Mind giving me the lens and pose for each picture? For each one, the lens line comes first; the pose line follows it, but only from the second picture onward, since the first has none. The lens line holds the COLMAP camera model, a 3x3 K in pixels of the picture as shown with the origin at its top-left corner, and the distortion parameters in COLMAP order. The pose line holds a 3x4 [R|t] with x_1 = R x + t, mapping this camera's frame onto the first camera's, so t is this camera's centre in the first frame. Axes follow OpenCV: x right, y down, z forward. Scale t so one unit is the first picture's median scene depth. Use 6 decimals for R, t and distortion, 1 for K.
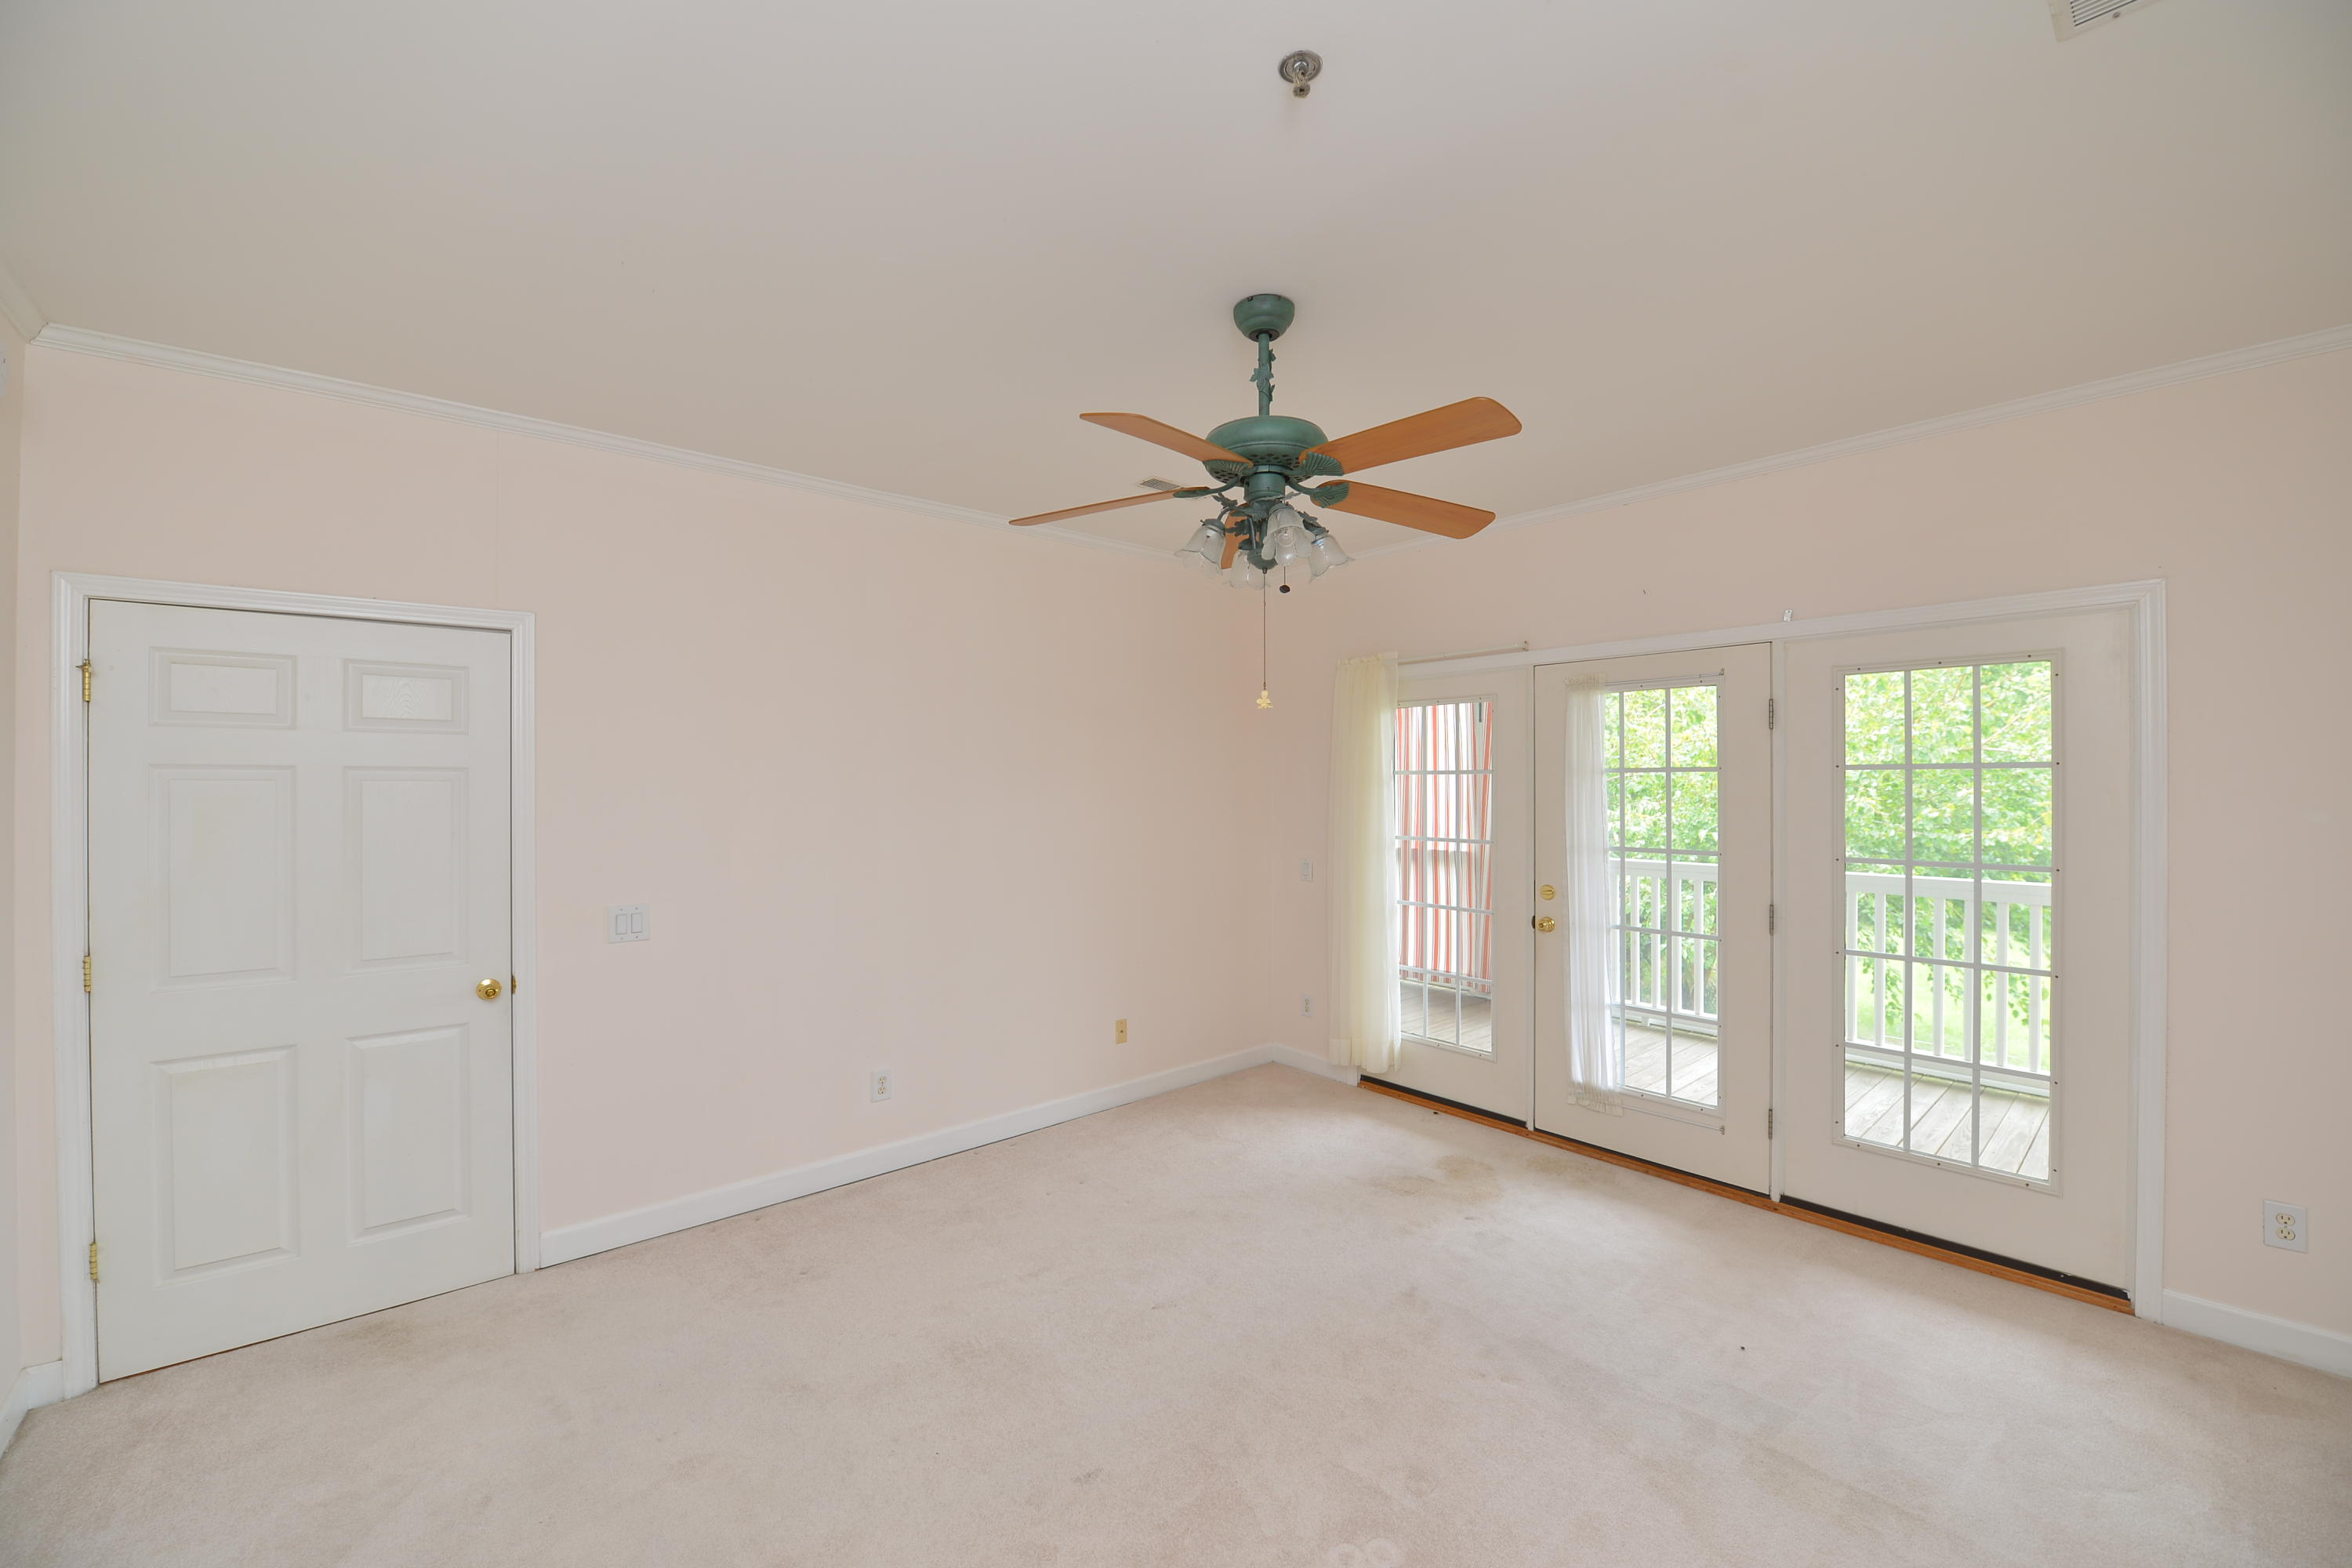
lens RADIAL K [[934.6, 0, 1166.6], [0, 934.6, 779.3], [0, 0, 1]] dist [-0.012965, -0.003310]
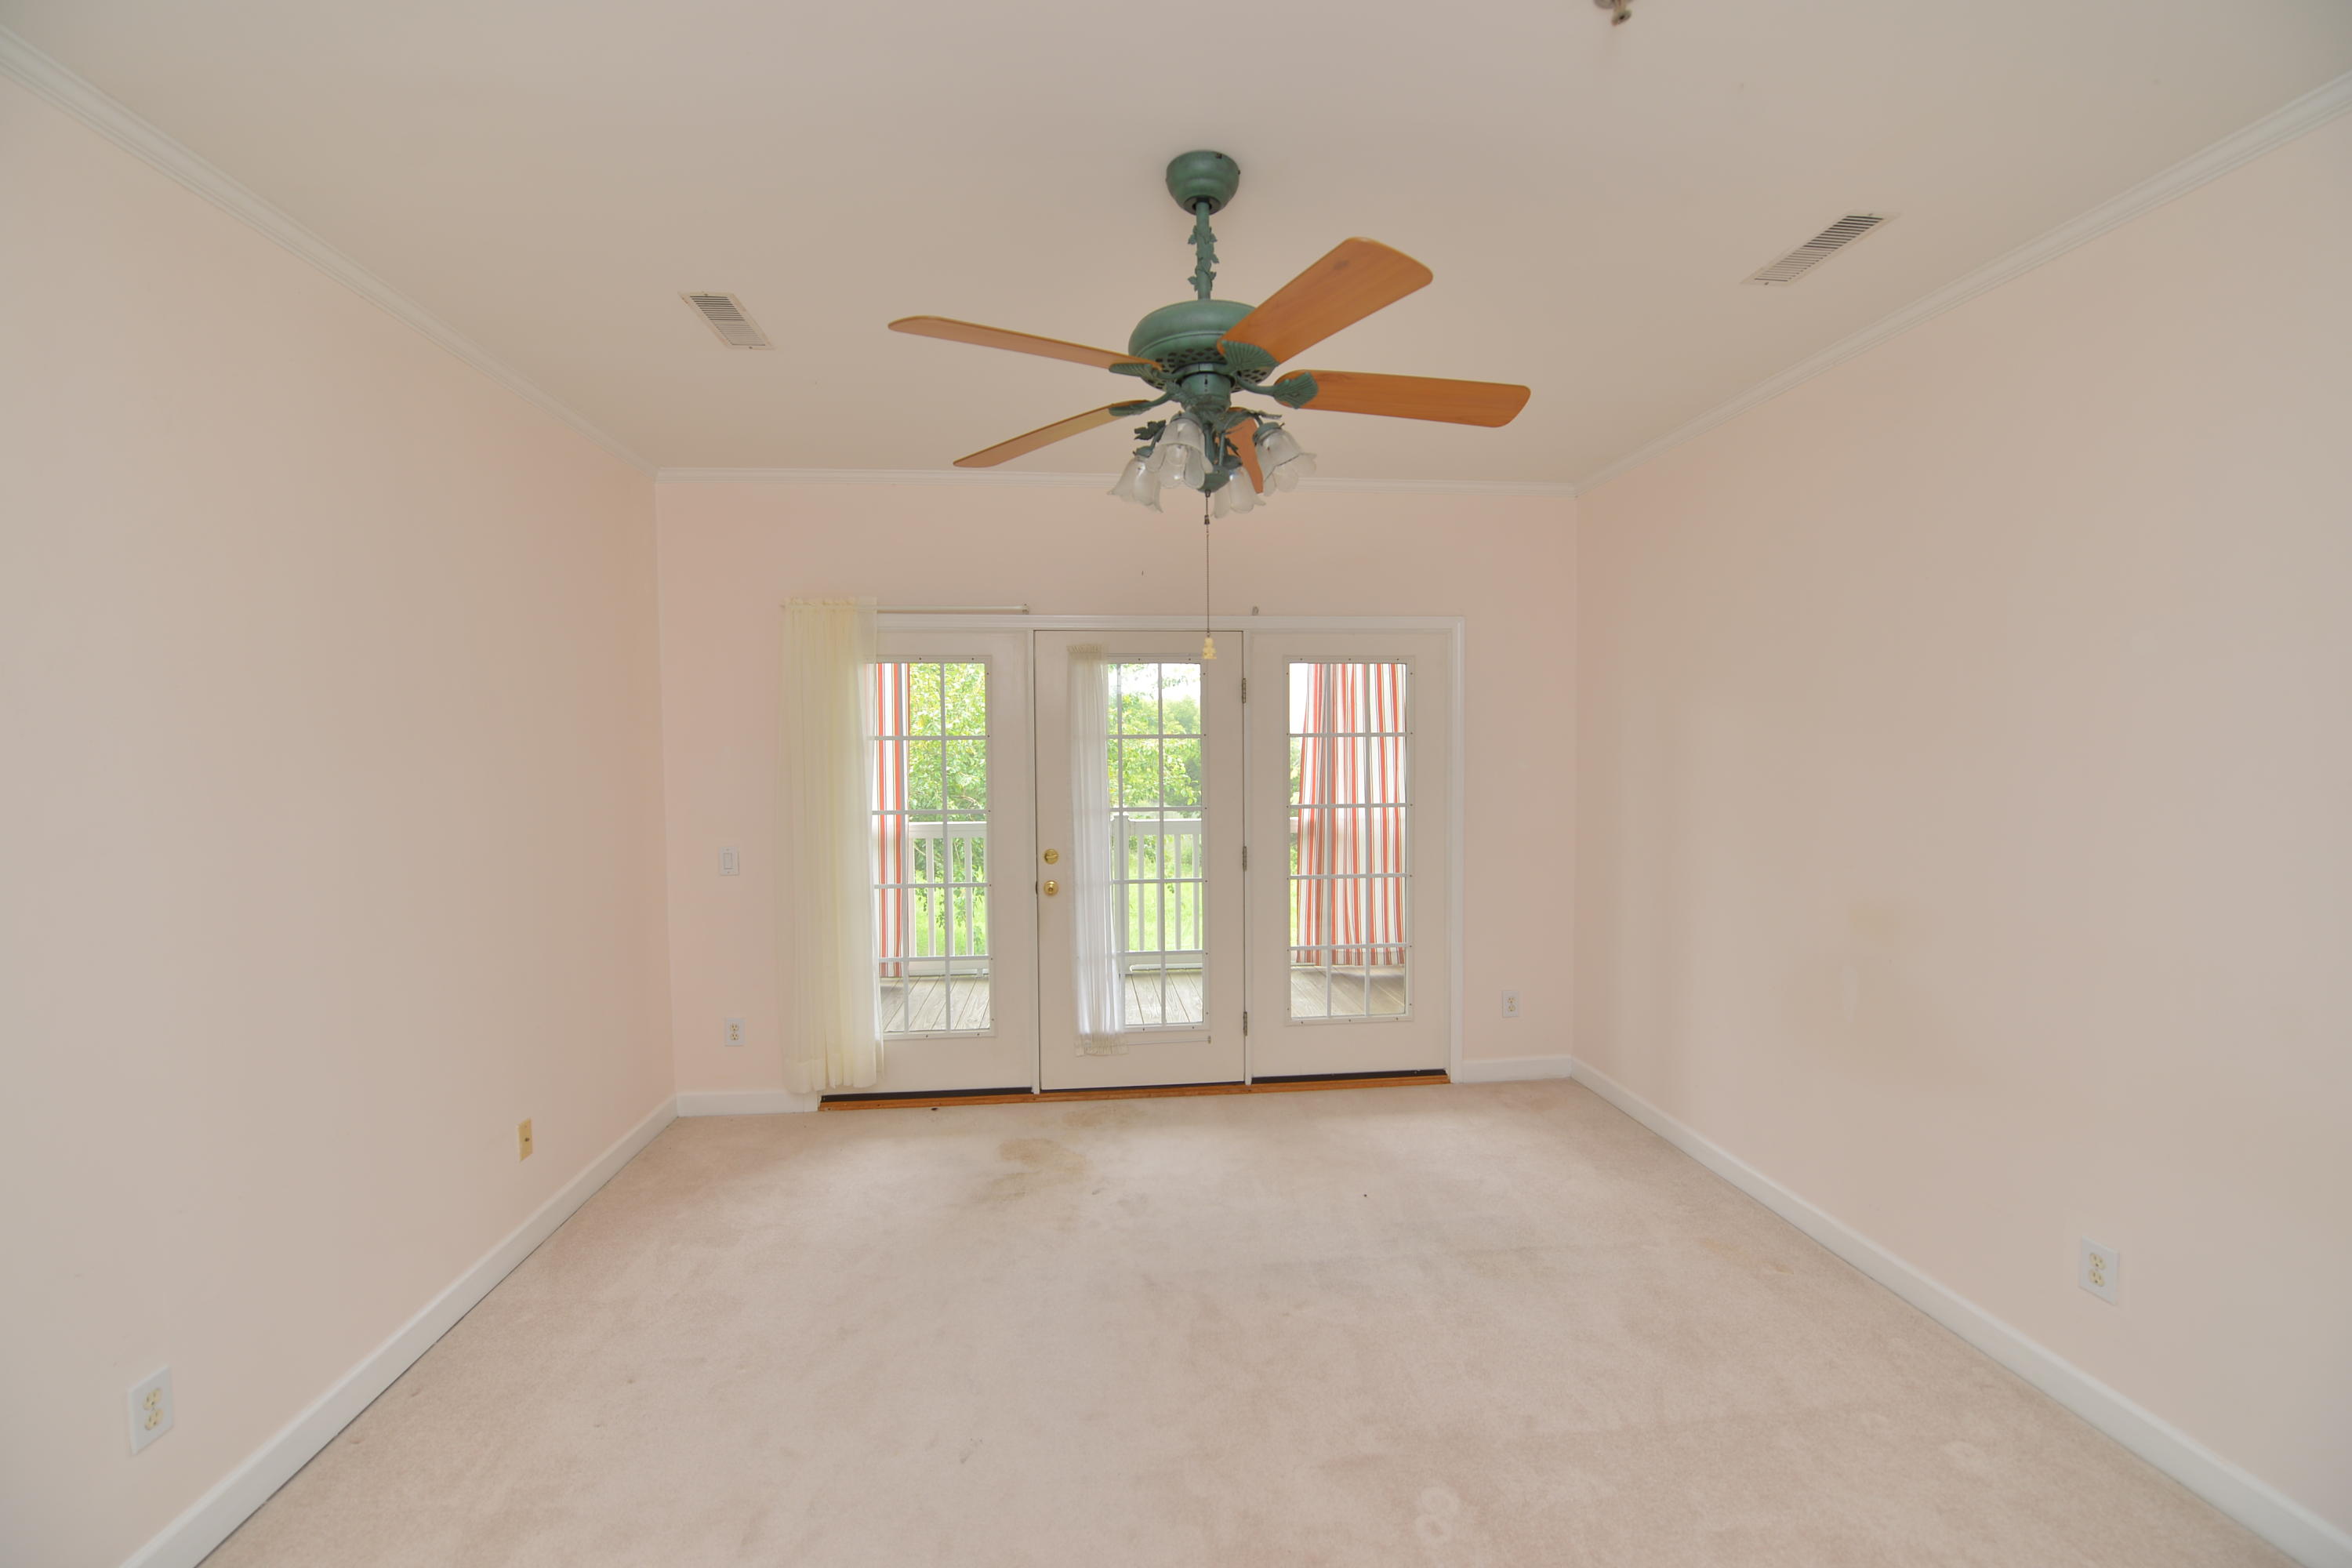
lens RADIAL K [[934.6, 0, 1166.6], [0, 934.6, 779.3], [0, 0, 1]] dist [-0.012965, -0.003310]
pose [[0.591101, -0.036440, 0.805774, -0.349338], [0.010114, 0.999235, 0.037769, -0.000003], [-0.806534, -0.014176, 0.591017, 0.314221]]
